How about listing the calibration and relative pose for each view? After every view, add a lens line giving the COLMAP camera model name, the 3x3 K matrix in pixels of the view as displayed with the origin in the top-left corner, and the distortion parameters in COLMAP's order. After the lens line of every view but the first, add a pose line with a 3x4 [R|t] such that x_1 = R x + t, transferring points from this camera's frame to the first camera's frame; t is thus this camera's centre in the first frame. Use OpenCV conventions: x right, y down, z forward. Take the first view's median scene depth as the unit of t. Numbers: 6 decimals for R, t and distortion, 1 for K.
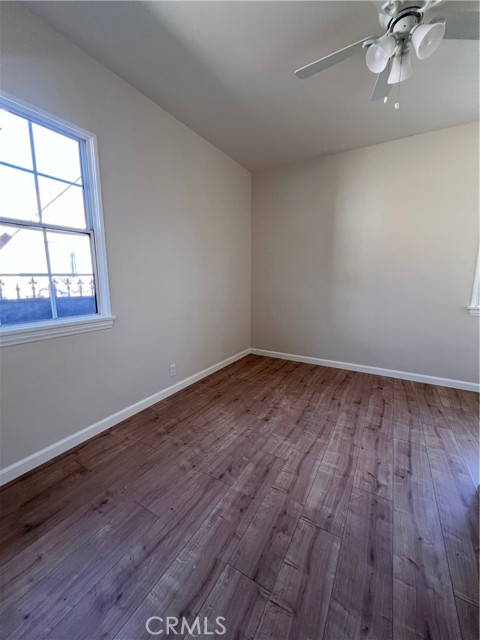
lens RADIAL K [[256.5, 0, 240.0], [0, 256.5, 320.0], [0, 0, 1]] dist [-0.001502, 0.000541]
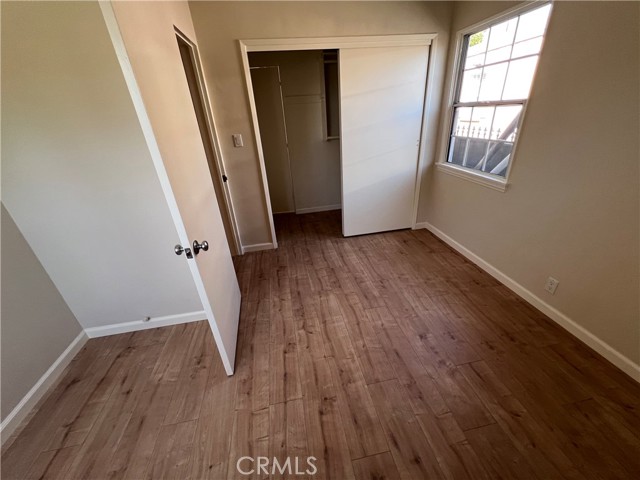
lens RADIAL K [[256.5, 0, 318.2], [0, 256.5, 238.9], [0, 0, 1]] dist [-0.001502, 0.000541]
pose [[-0.762052, 0.331019, -0.556510, 0.928817], [-0.044084, 0.830937, 0.554617, -0.443984], [0.646013, 0.447180, -0.618625, 1.439376]]
